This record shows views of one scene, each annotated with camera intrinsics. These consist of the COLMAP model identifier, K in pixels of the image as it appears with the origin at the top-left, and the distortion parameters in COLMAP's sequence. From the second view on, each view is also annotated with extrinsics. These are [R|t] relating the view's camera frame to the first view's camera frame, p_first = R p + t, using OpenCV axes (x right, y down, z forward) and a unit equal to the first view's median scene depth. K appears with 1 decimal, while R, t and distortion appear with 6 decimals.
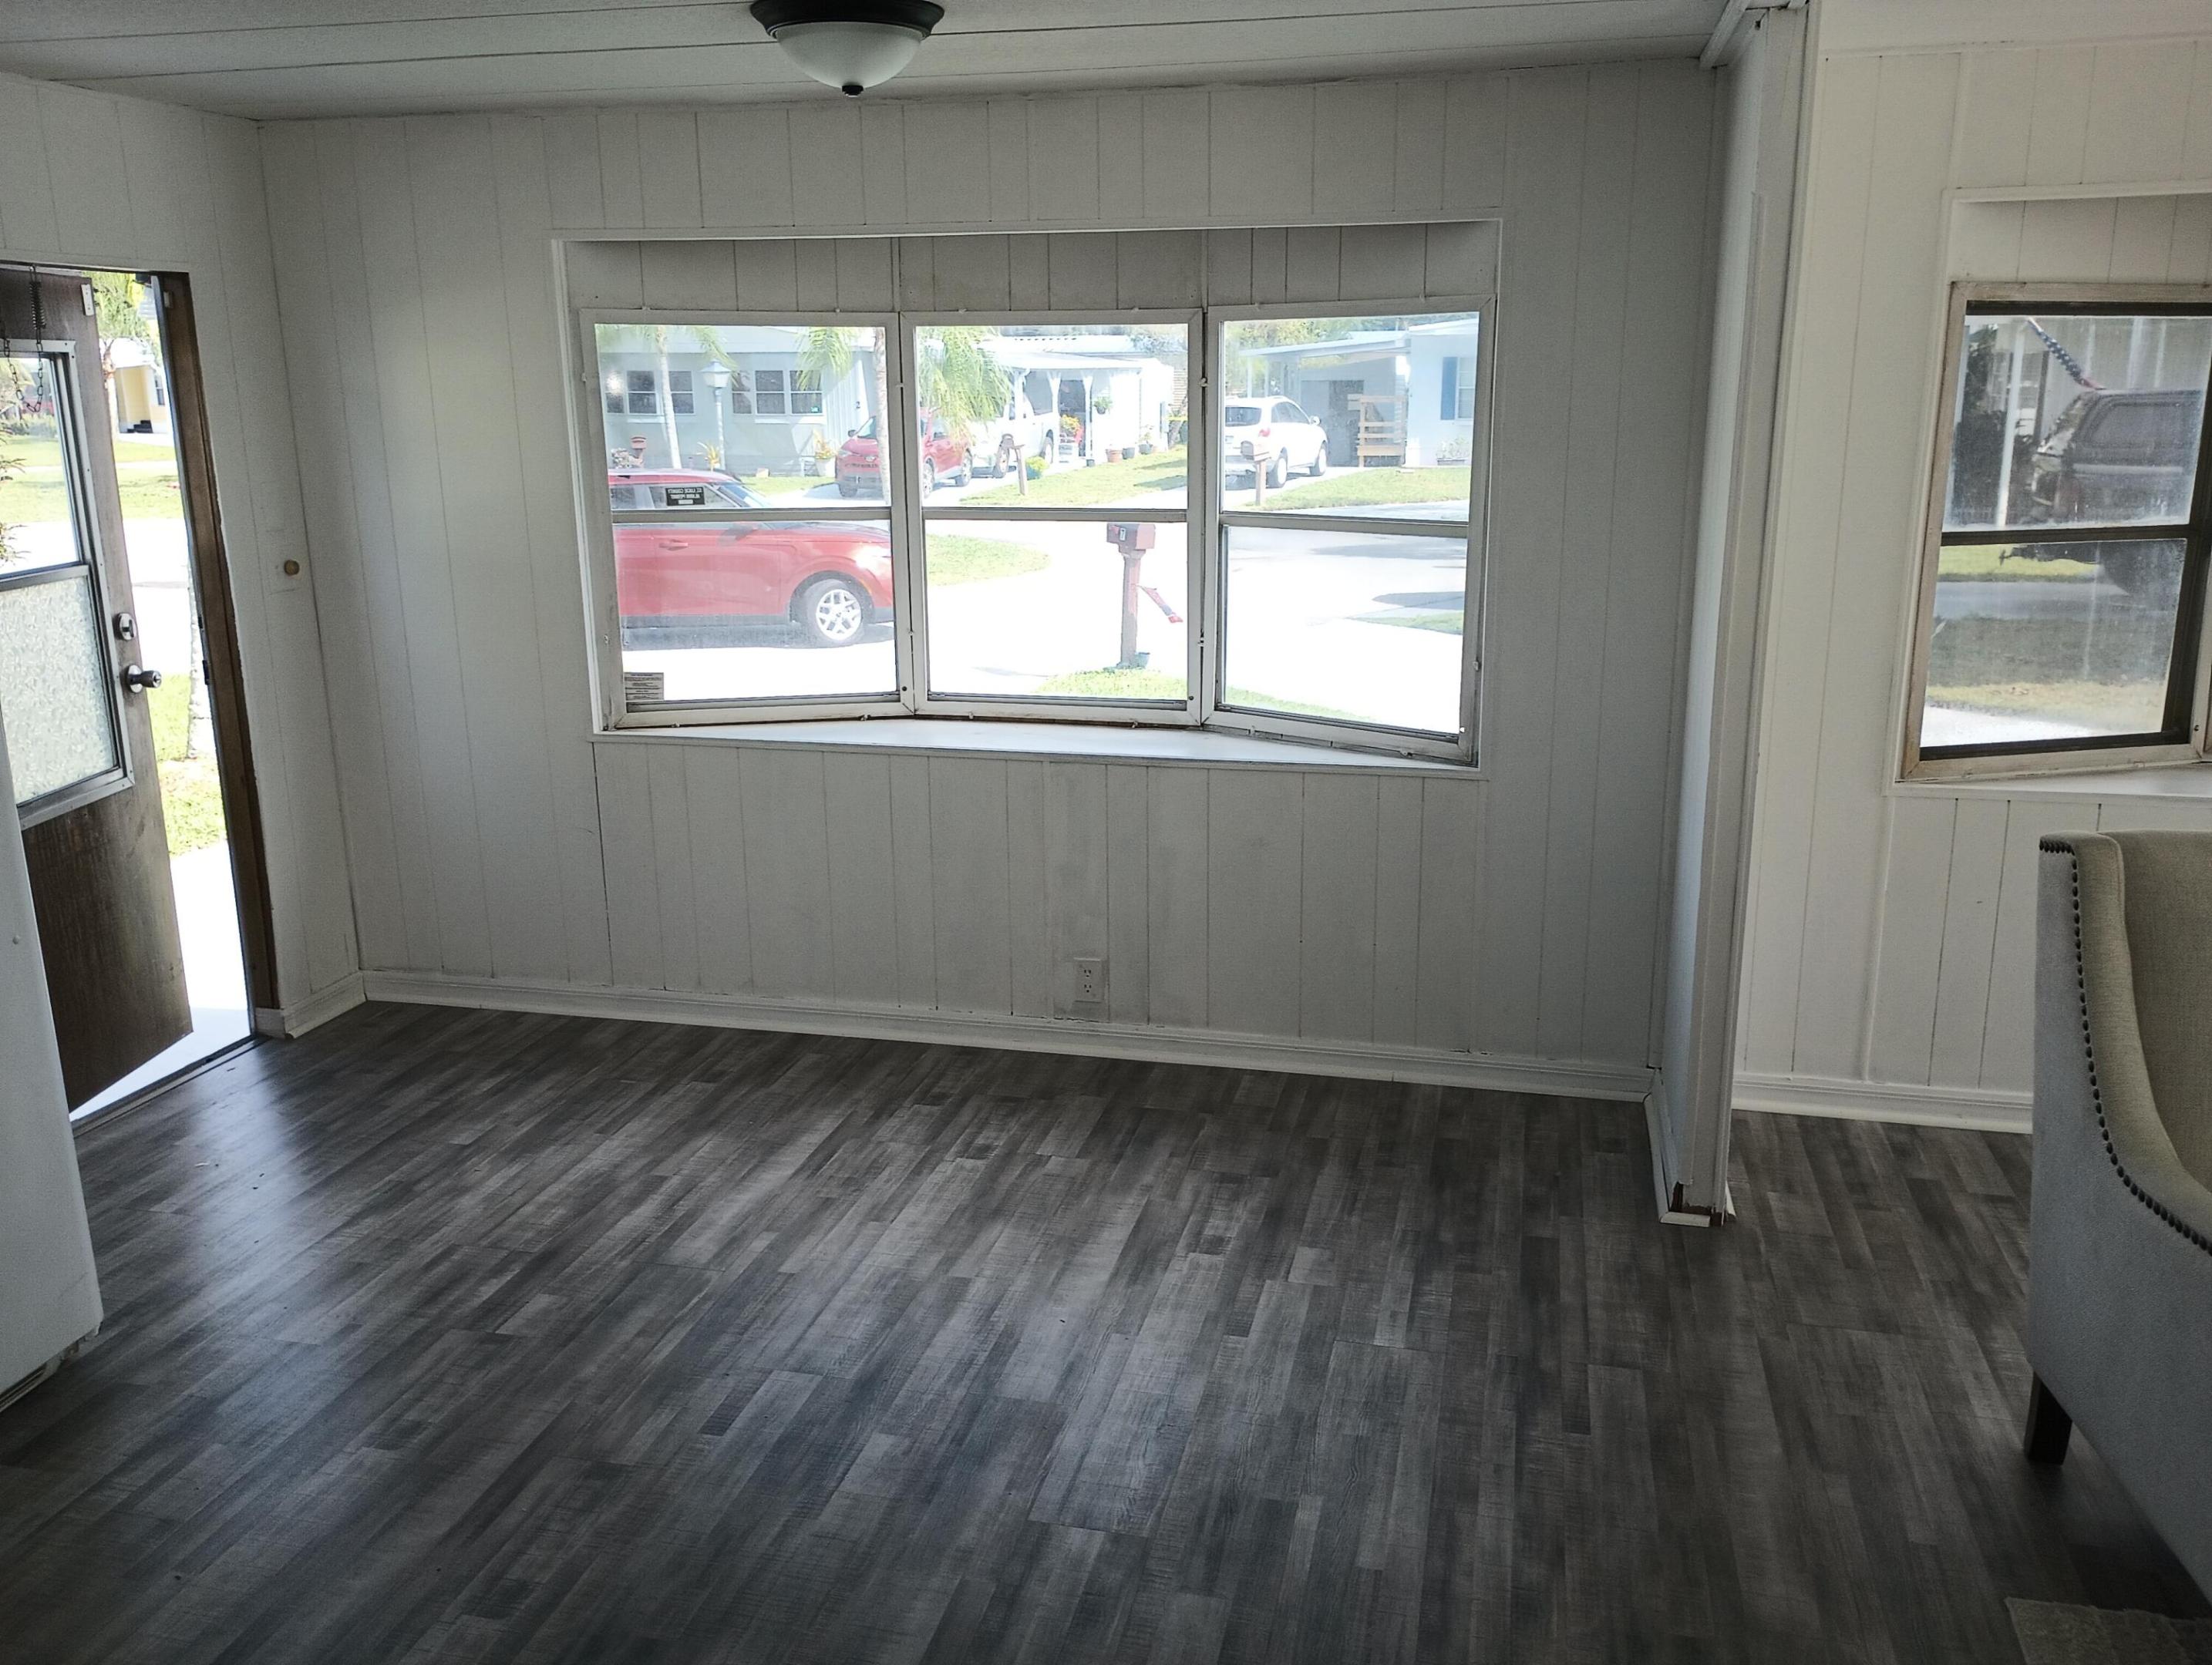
lens RADIAL K [[1821.8, 0, 1081.4], [0, 1821.8, 806.0], [0, 0, 1]] dist [0.034733, -0.049869]
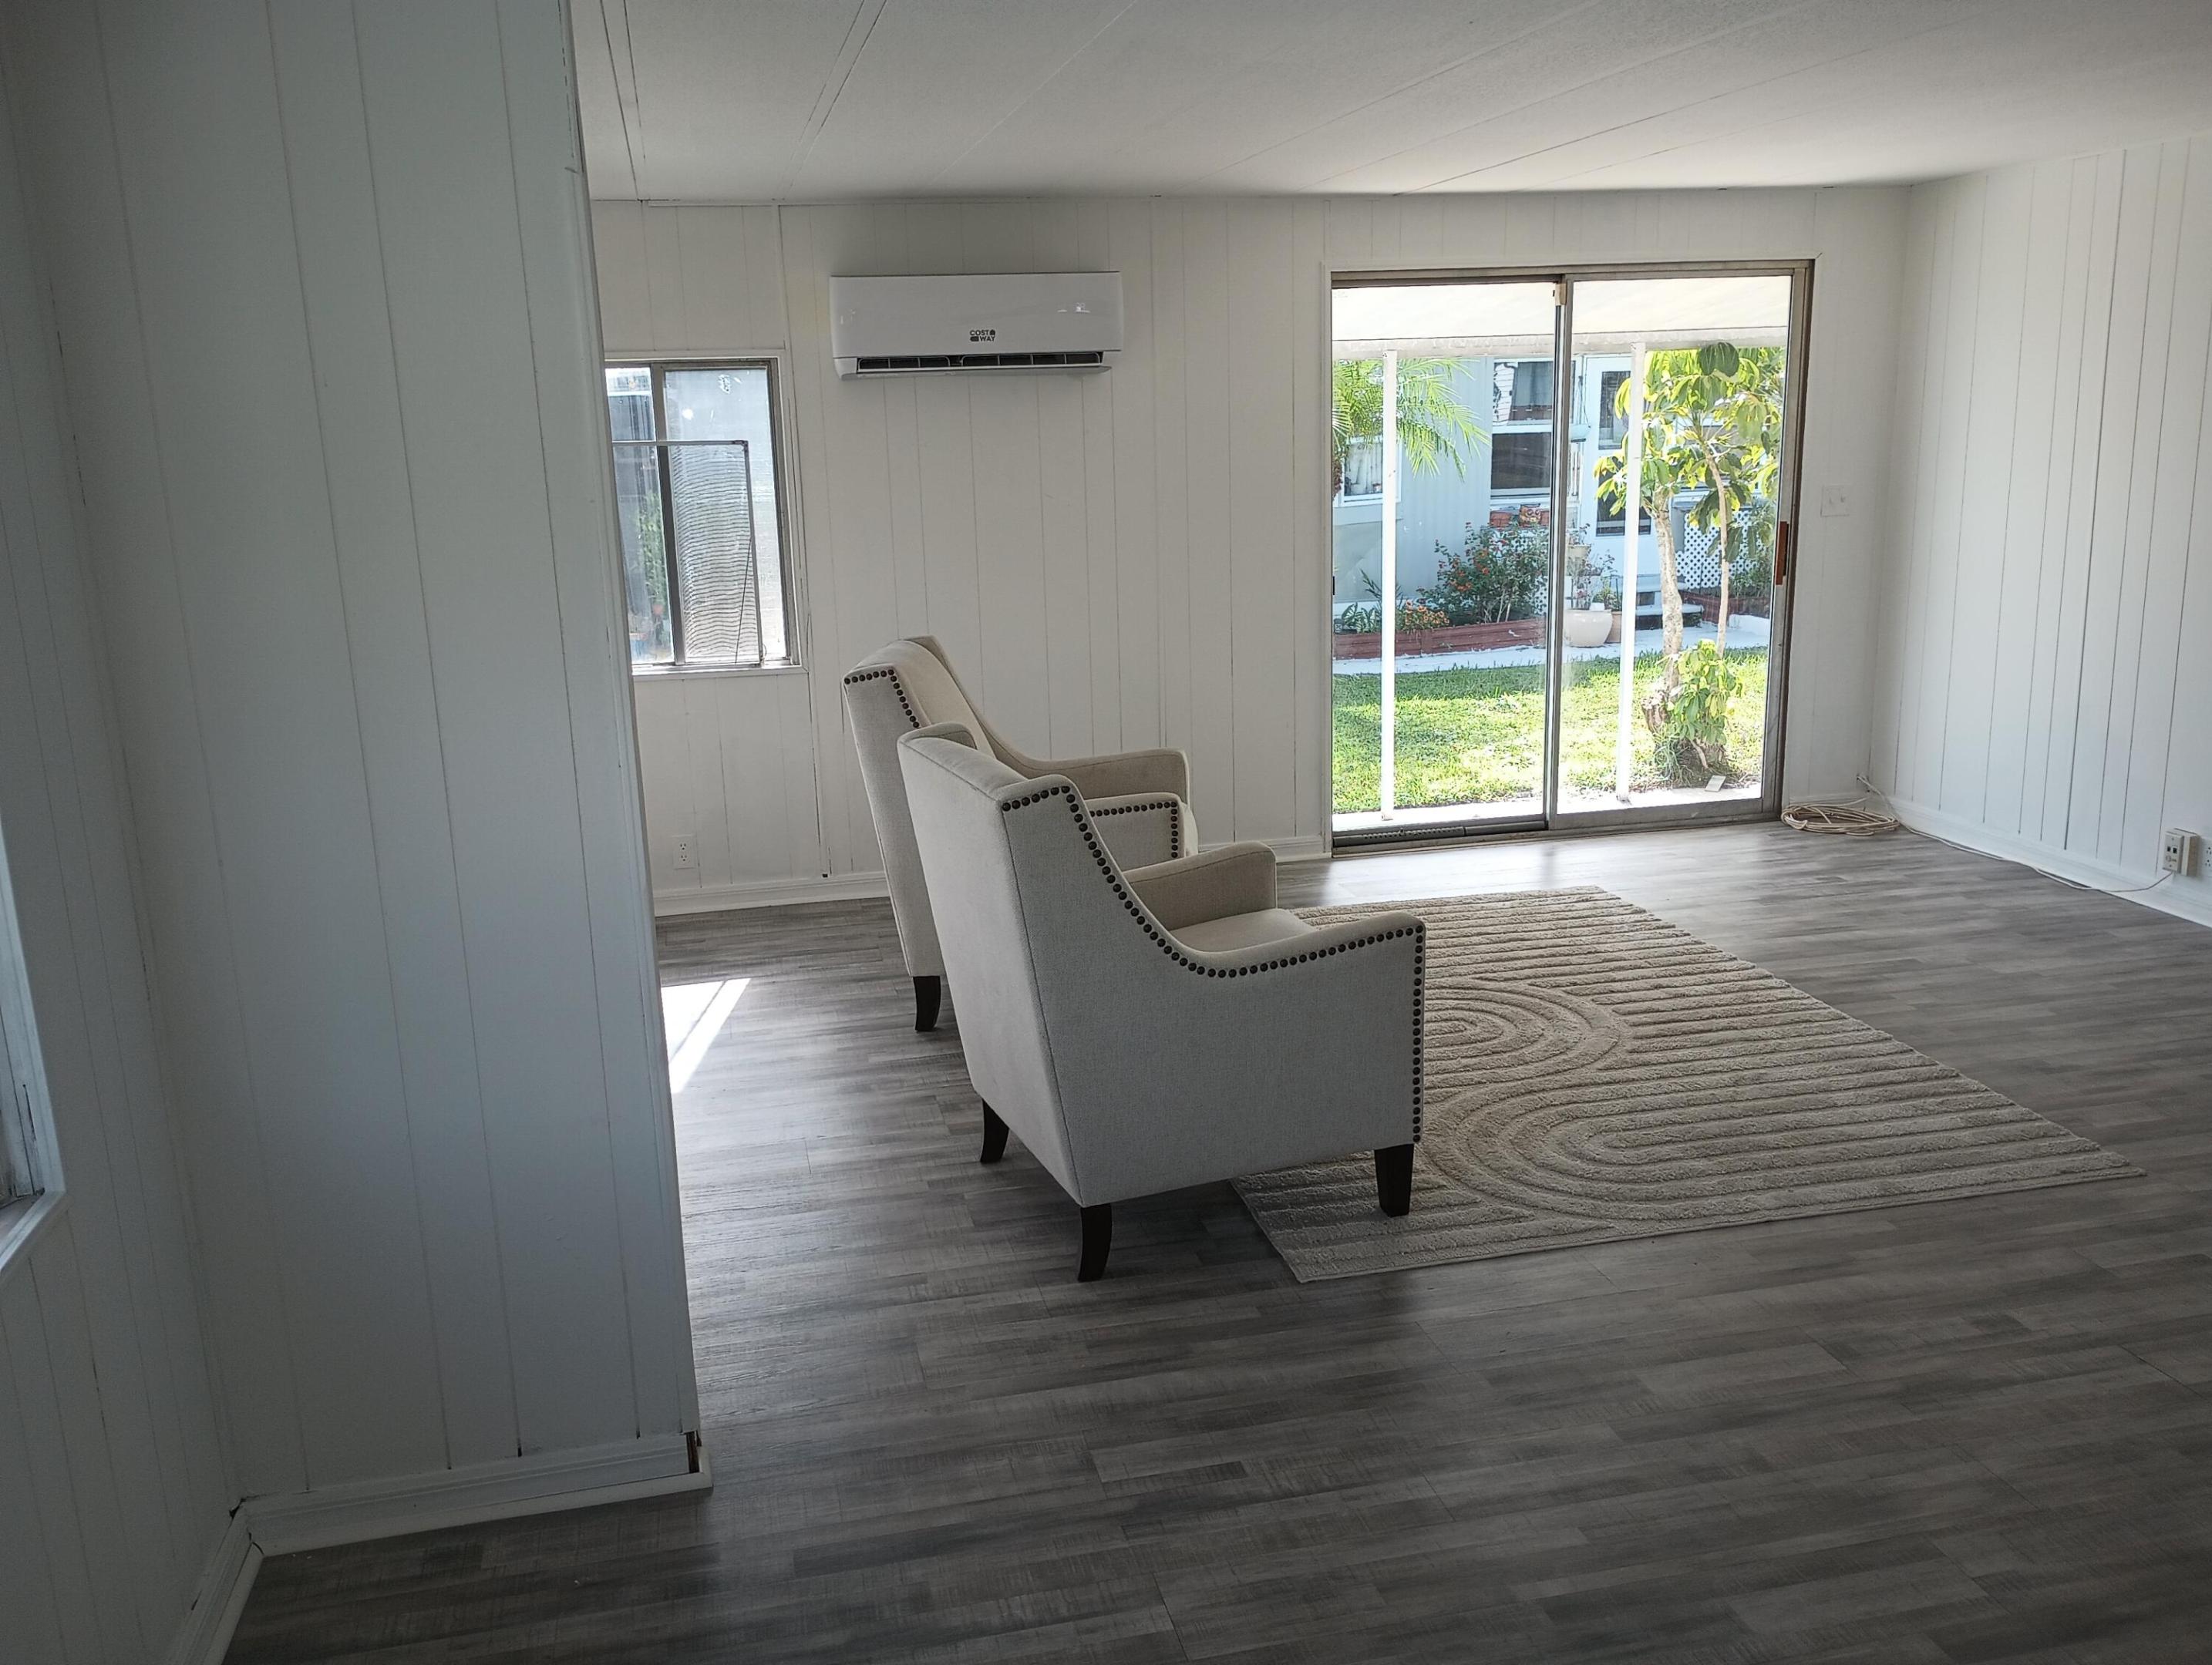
lens RADIAL K [[1821.8, 0, 1060.4], [0, 1821.8, 827.1], [0, 0, 1]] dist [0.034733, -0.049869]
pose [[-0.434330, -0.179664, 0.882654, -0.484385], [0.241163, 0.920938, 0.306127, -0.293908], [-0.867869, 0.345824, -0.356663, 1.307089]]
